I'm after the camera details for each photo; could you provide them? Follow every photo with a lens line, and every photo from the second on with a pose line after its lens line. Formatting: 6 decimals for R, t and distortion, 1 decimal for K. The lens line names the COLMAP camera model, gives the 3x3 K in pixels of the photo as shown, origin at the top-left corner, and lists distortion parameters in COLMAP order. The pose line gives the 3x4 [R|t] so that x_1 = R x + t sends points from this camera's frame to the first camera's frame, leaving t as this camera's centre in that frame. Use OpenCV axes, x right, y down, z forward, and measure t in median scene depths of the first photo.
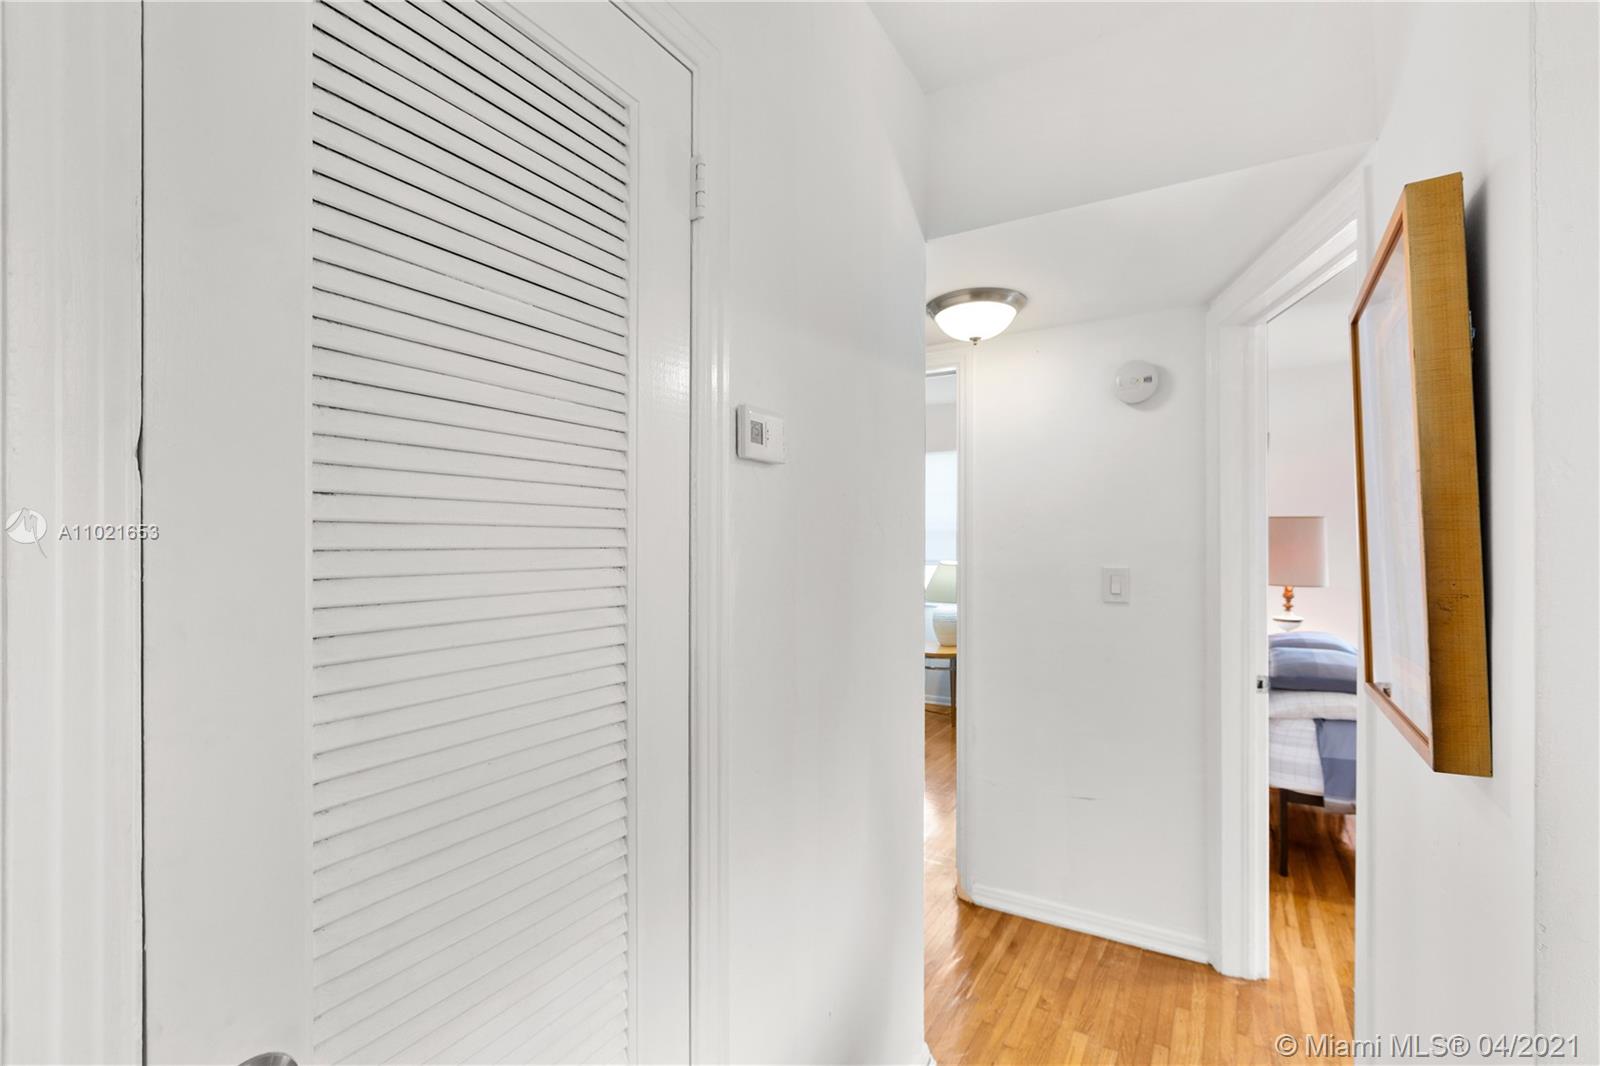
lens RADIAL K [[709.0, 0, 803.7], [0, 709.0, 539.9], [0, 0, 1]] dist [-0.000222, -0.000062]
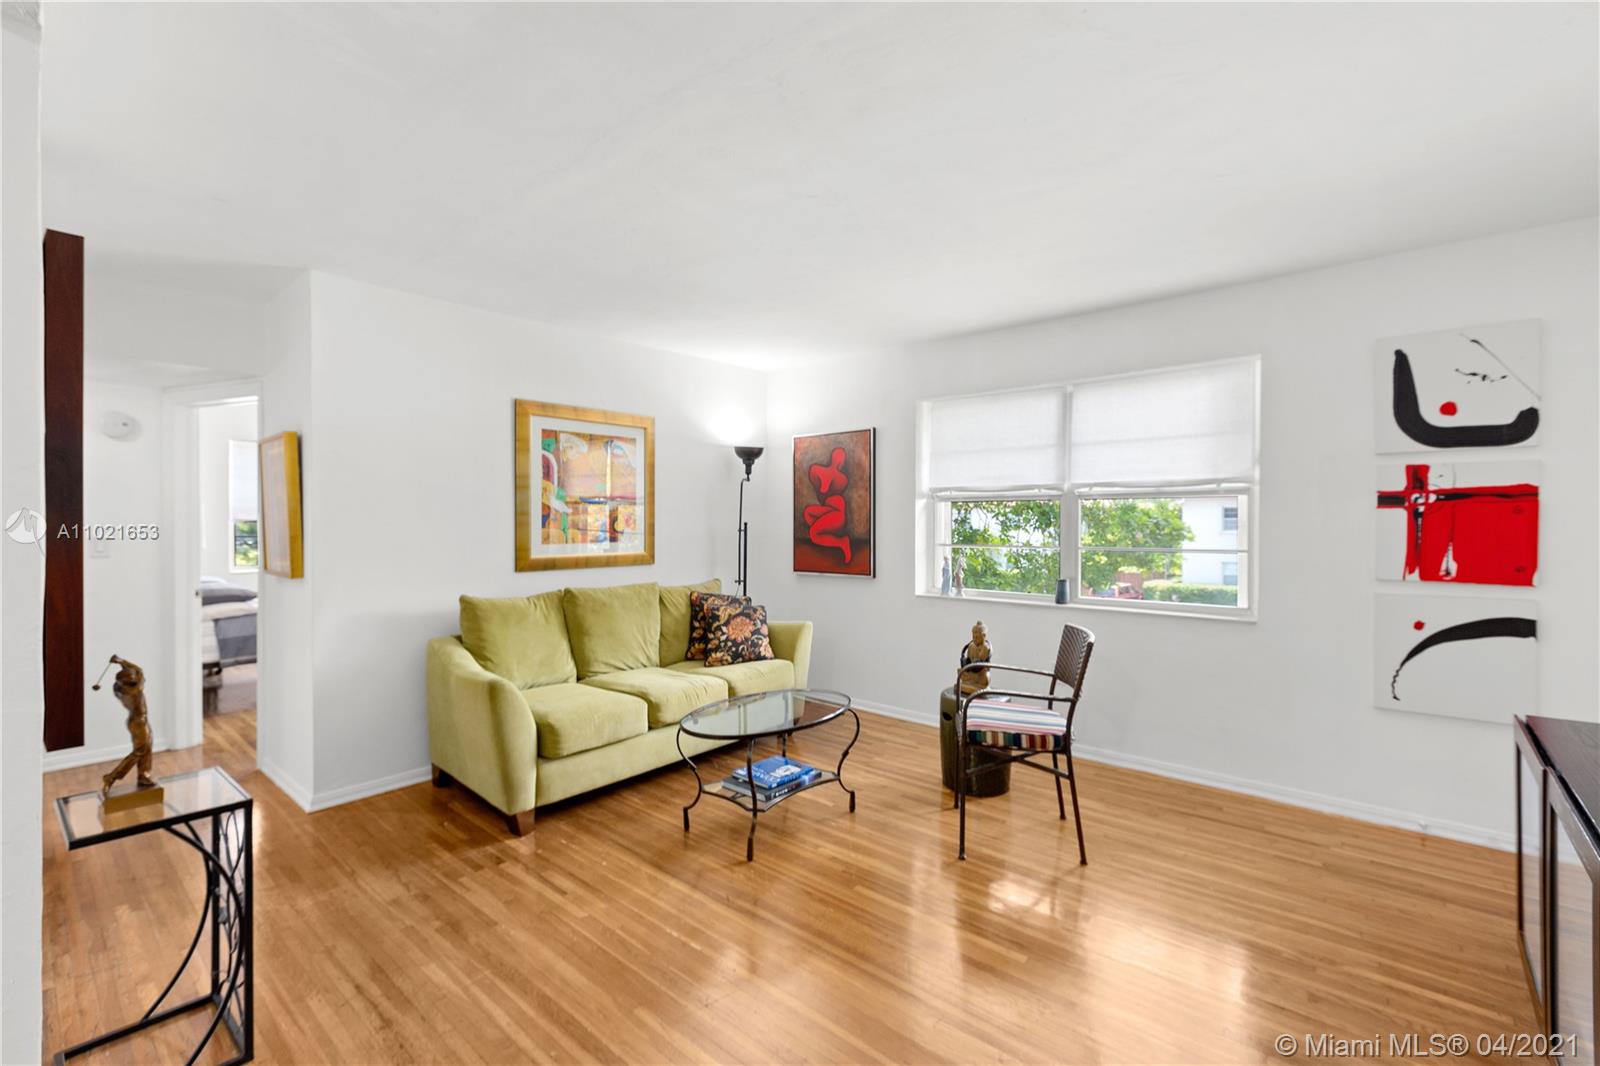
lens RADIAL K [[710.8, 0, 801.6], [0, 710.8, 530.4], [0, 0, 1]] dist [-0.002159, -0.000473]
pose [[0.178929, -0.011764, 0.983792, -0.903996], [-0.002948, 0.999918, 0.012493, 0.003213], [-0.983857, -0.005135, 0.178880, -0.909710]]
